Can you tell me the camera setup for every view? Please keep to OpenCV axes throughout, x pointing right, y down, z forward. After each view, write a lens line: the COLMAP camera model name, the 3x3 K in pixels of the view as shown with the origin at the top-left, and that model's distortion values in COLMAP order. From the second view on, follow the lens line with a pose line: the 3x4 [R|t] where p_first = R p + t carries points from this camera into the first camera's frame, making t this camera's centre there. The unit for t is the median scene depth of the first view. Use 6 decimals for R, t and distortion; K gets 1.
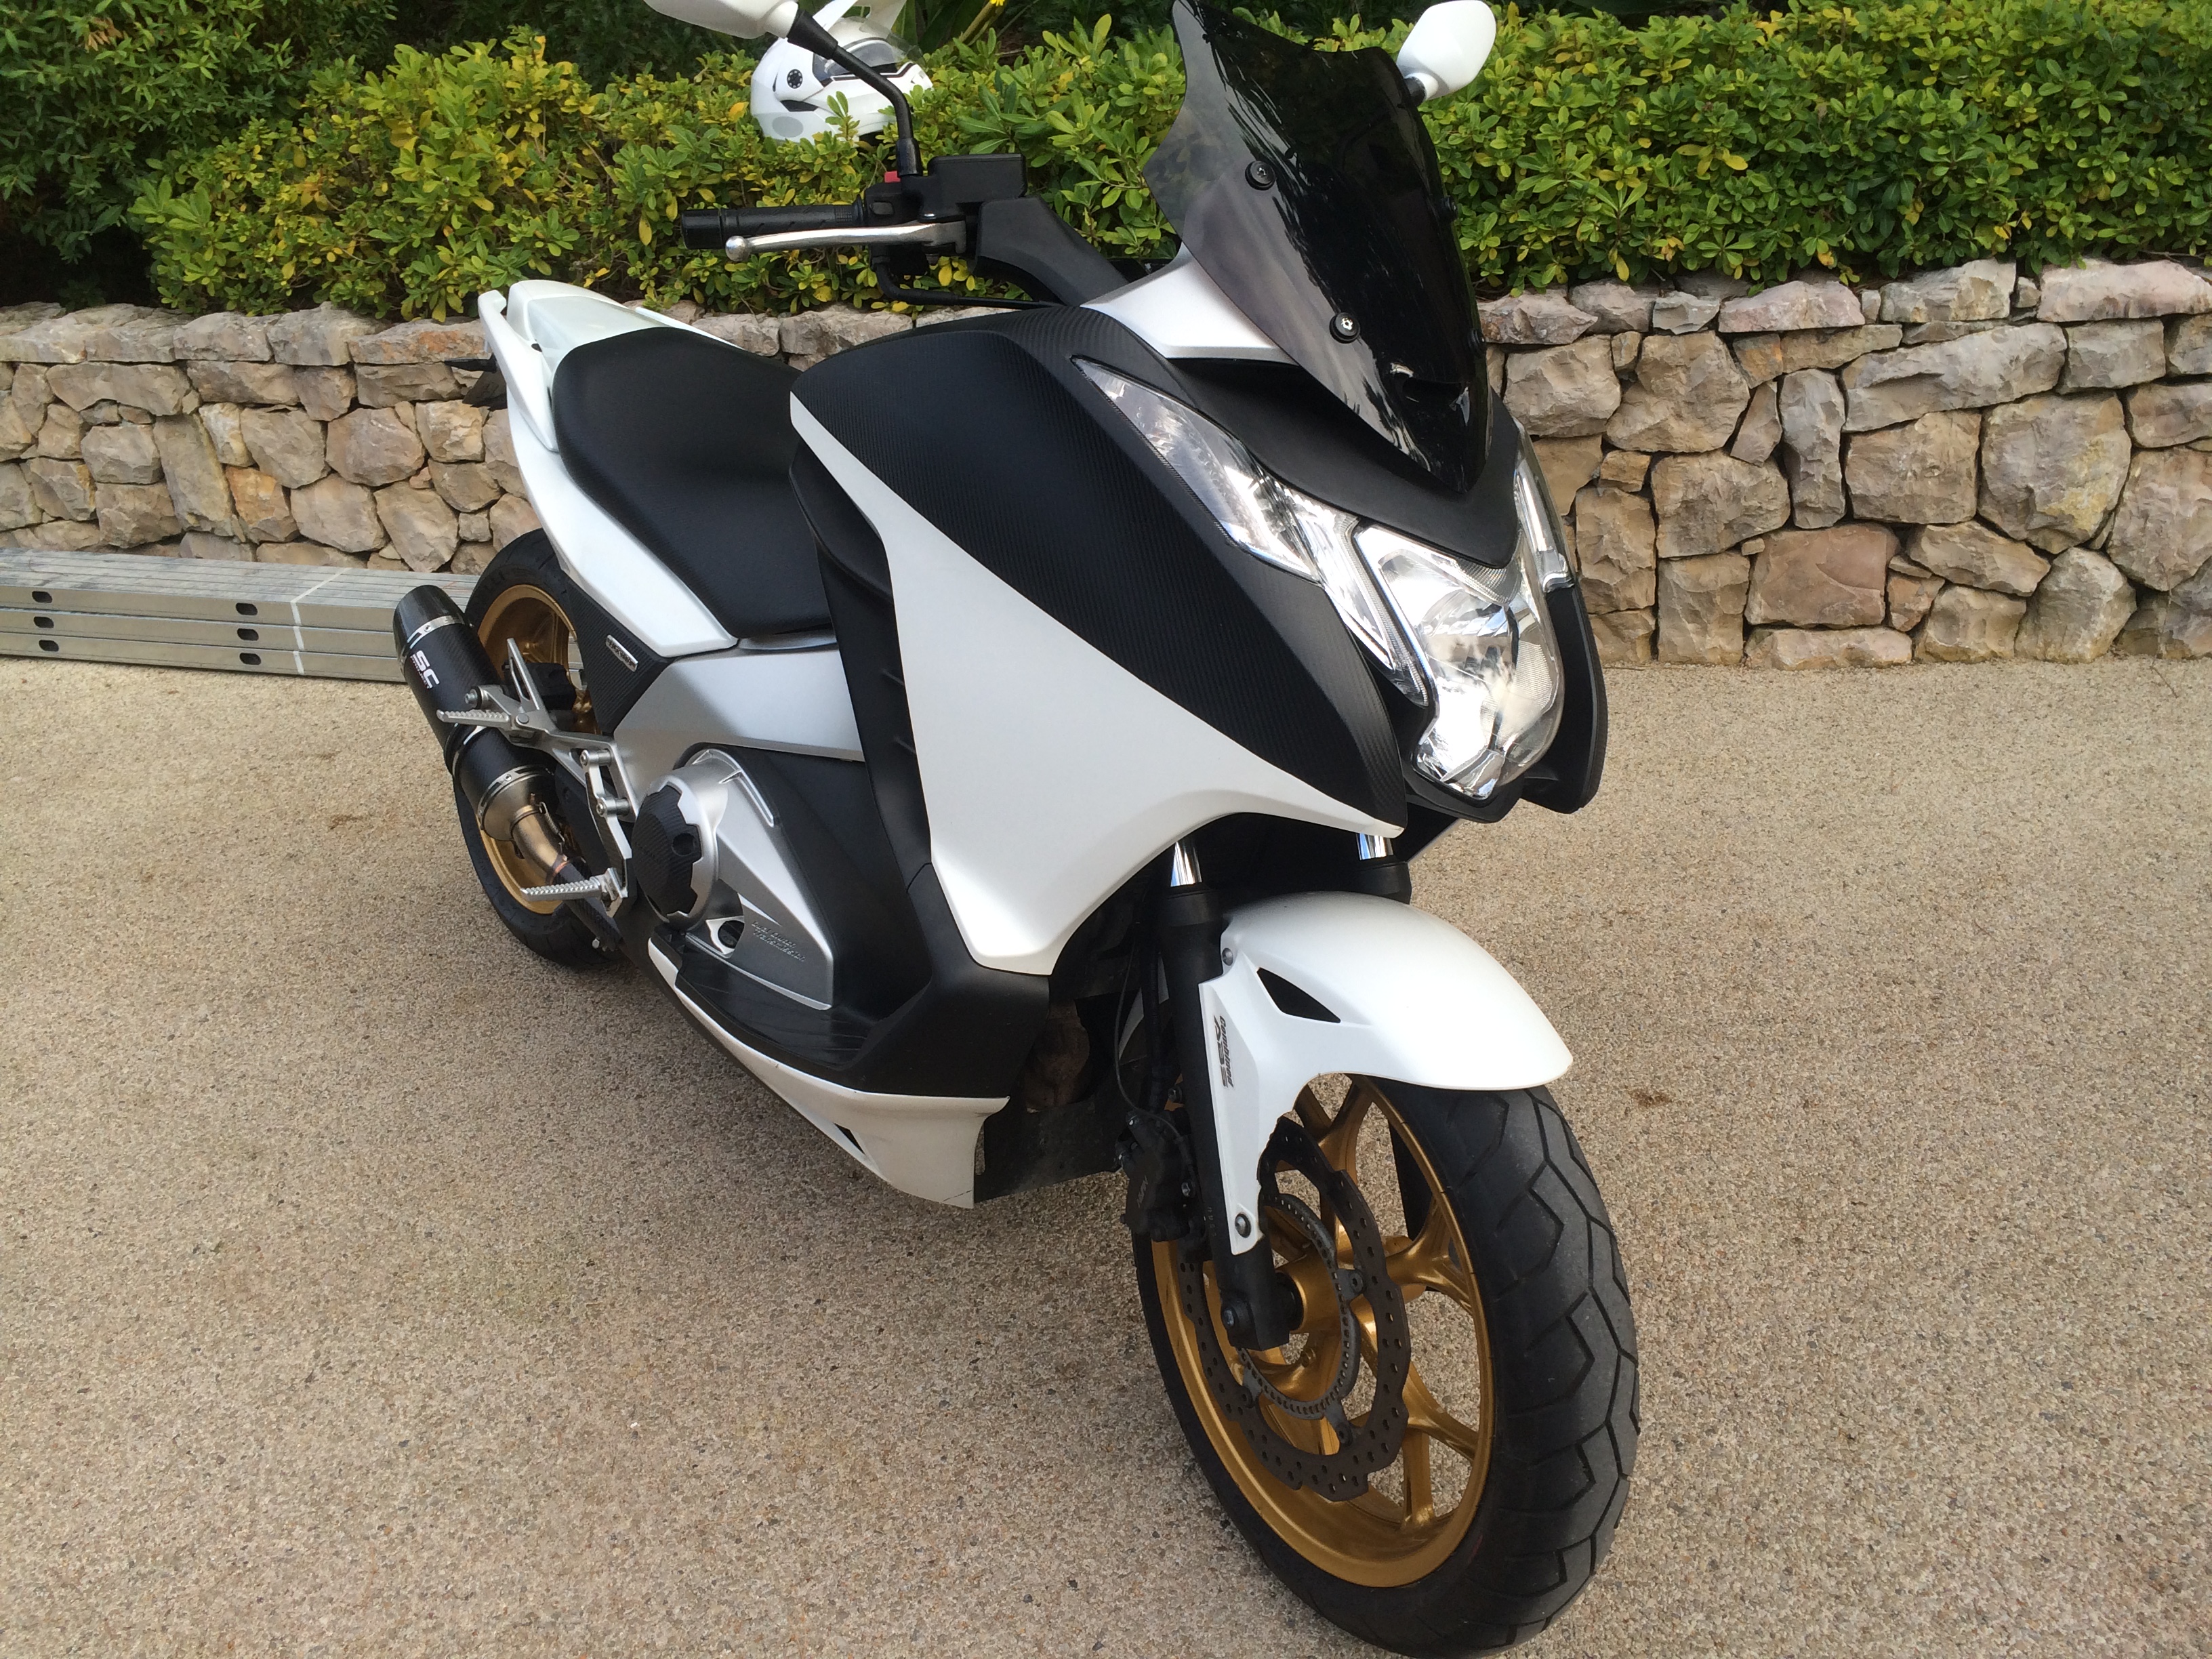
lens RADIAL K [[1721.1, 0, 1071.6], [0, 1721.1, 826.9], [0, 0, 1]] dist [0.039863, -0.004021]
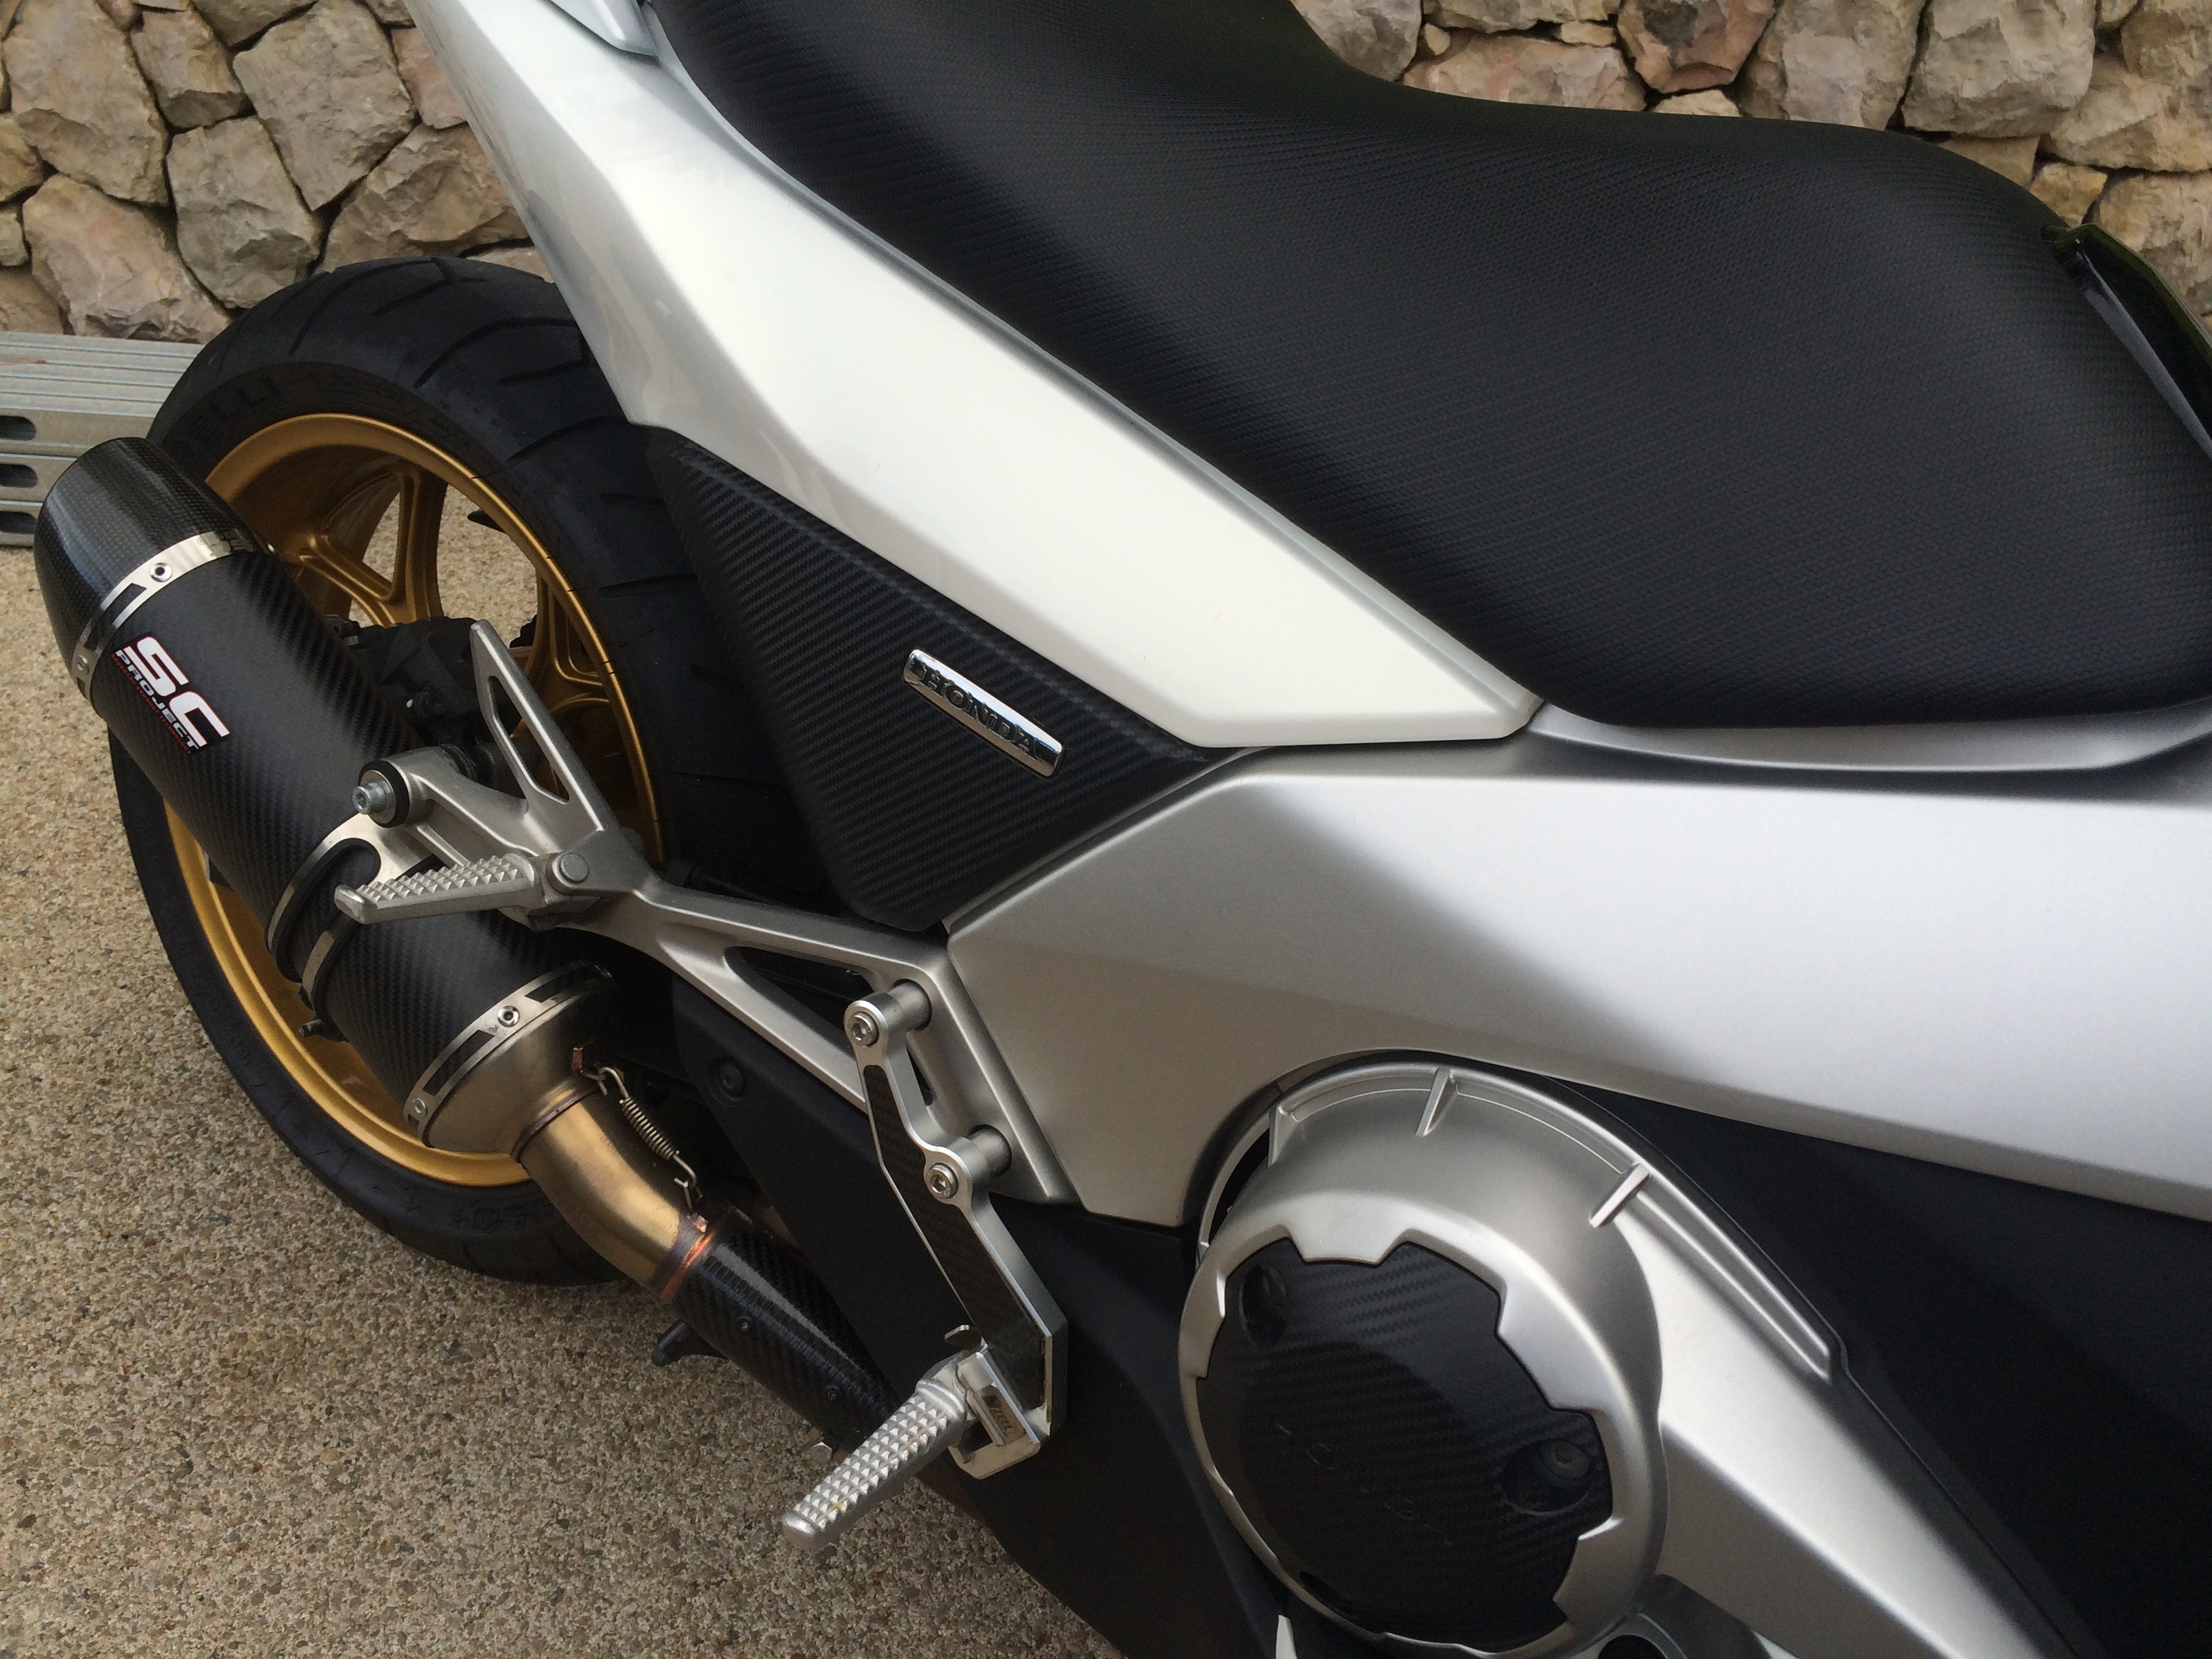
lens RADIAL K [[1740.6, 0, 1029.4], [0, 1740.6, 799.3], [0, 0, 1]] dist [0.117094, -0.130480]
pose [[0.967813, -0.053080, 0.246009, -0.307164], [0.019974, 0.990622, 0.135165, -0.118296], [-0.250877, -0.125901, 0.959797, 0.624827]]
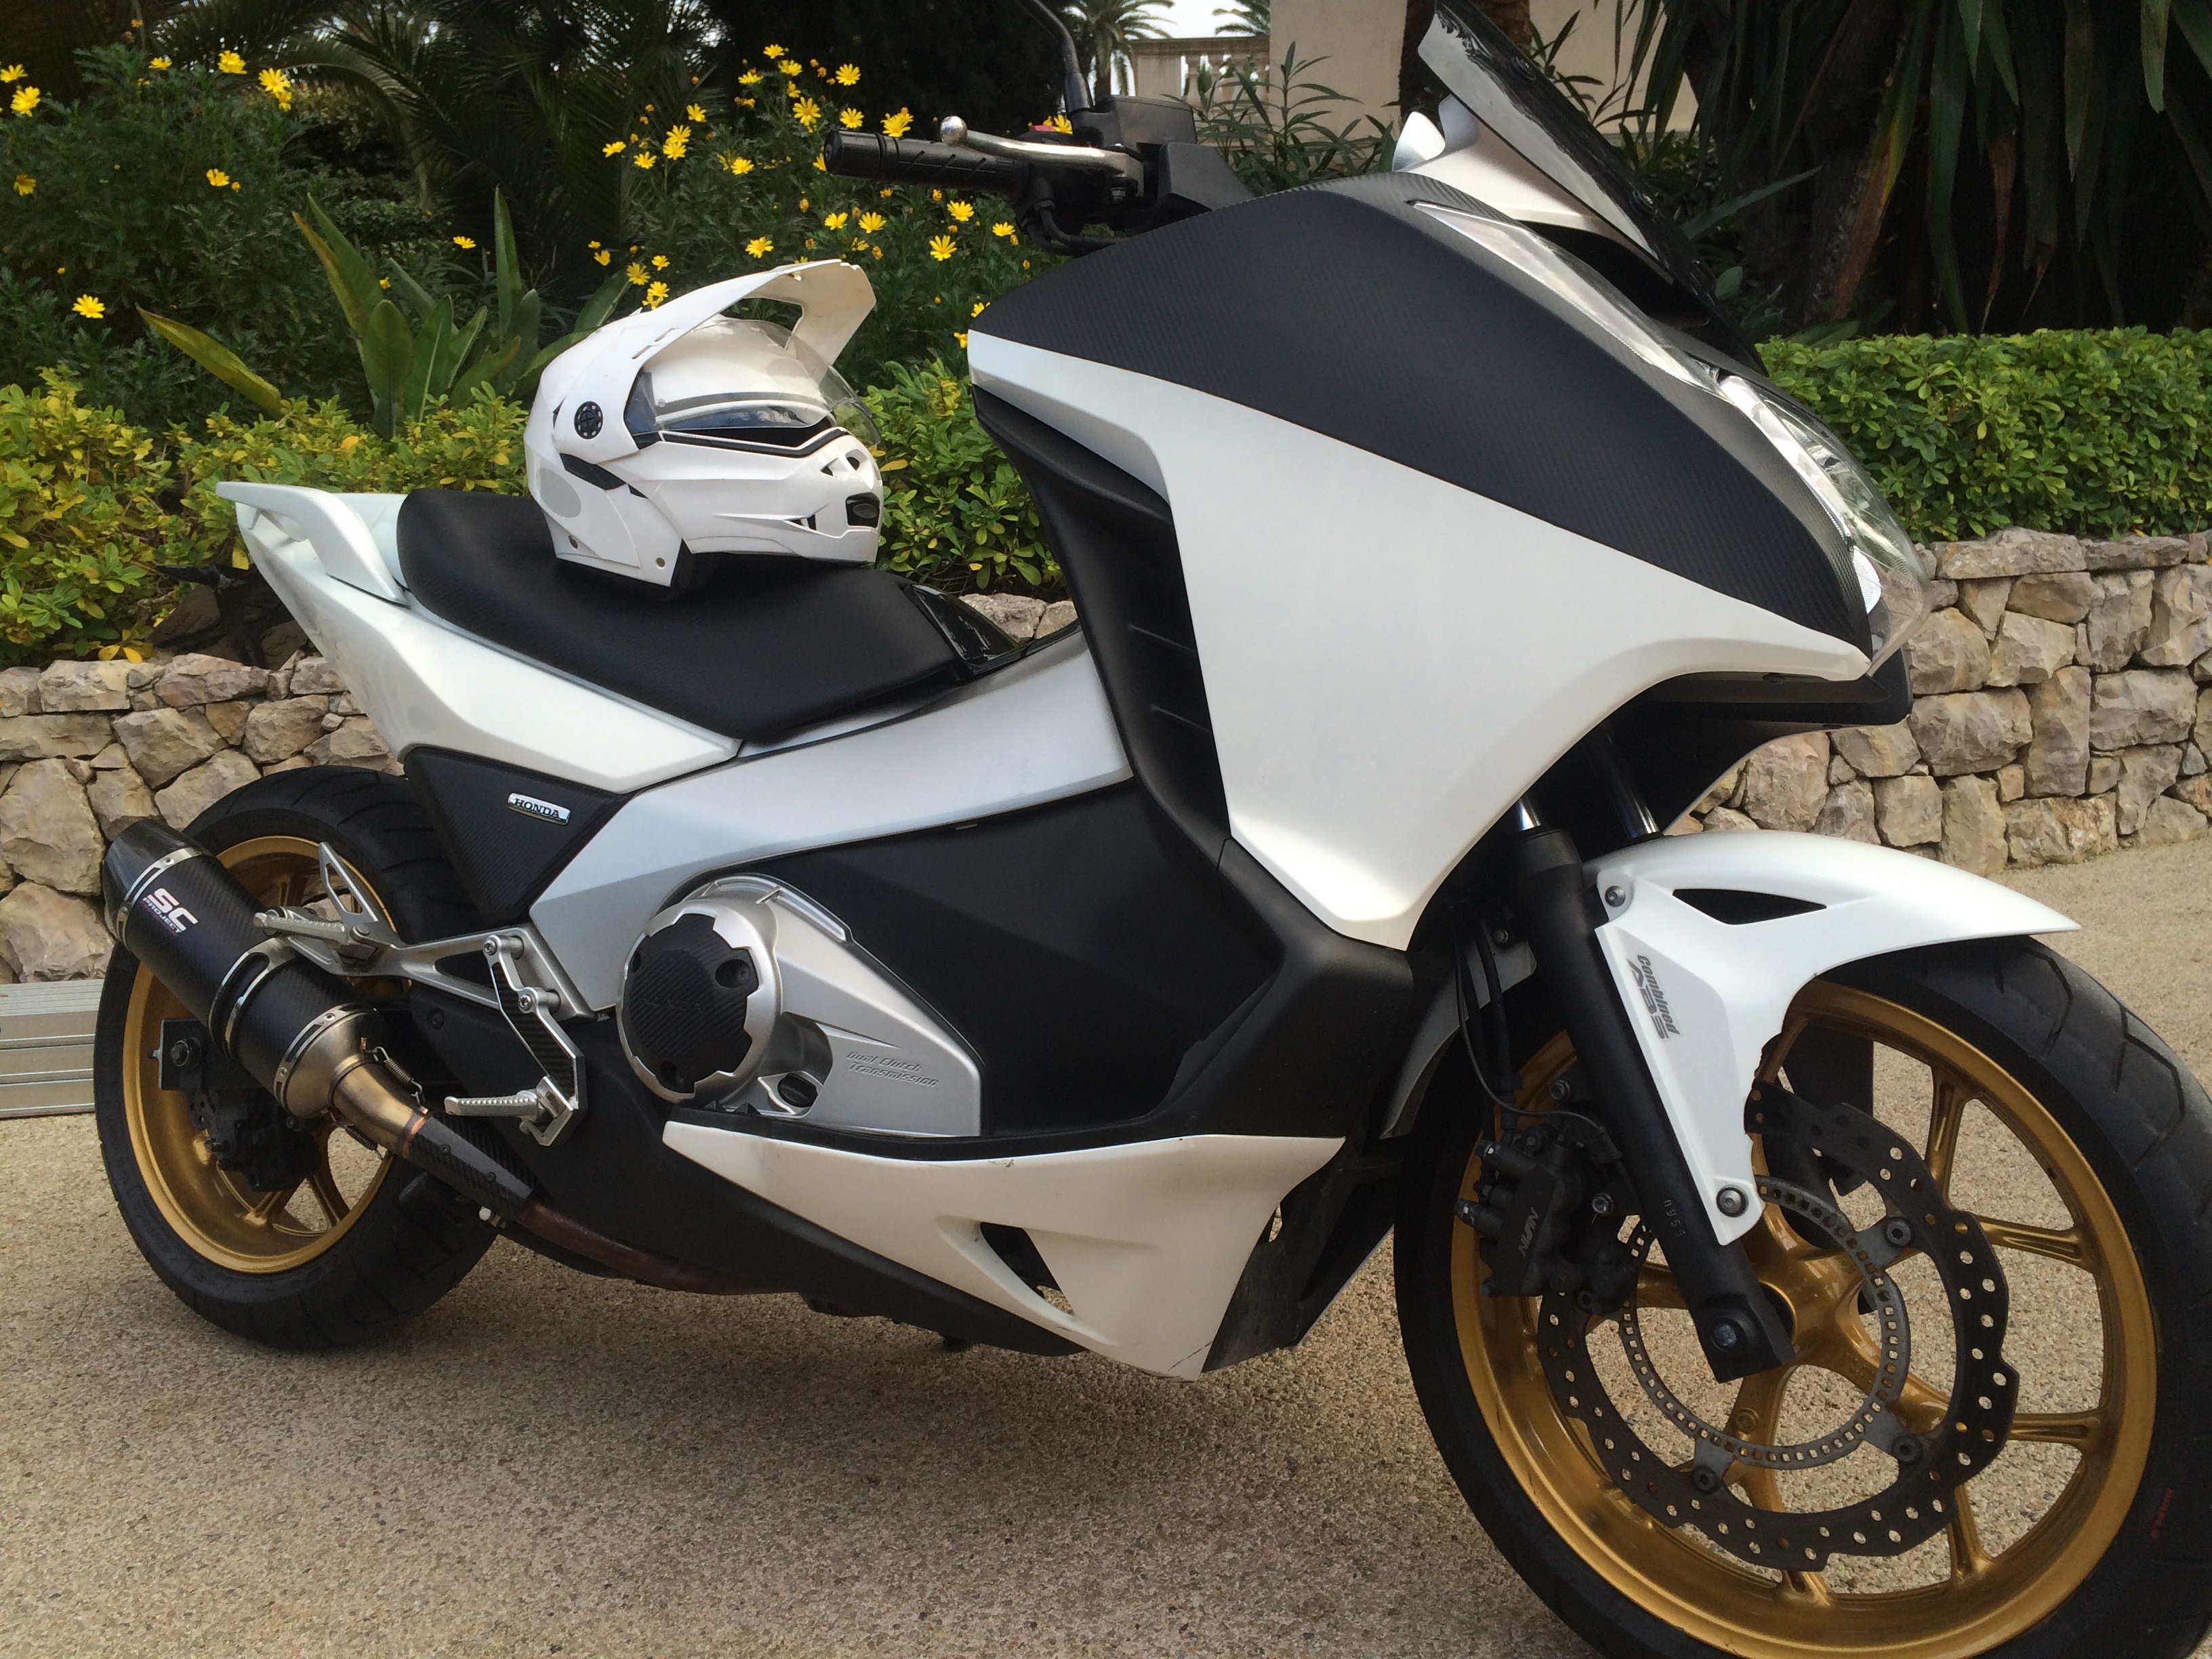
lens RADIAL K [[1763.5, 0, 1006.4], [0, 1763.5, 894.4], [0, 0, 1]] dist [0.084515, -0.120797]
pose [[0.938836, -0.049832, 0.340739, -0.310813], [0.146995, 0.952792, -0.265670, 0.167777], [-0.311415, 0.299508, 0.901840, 0.199126]]
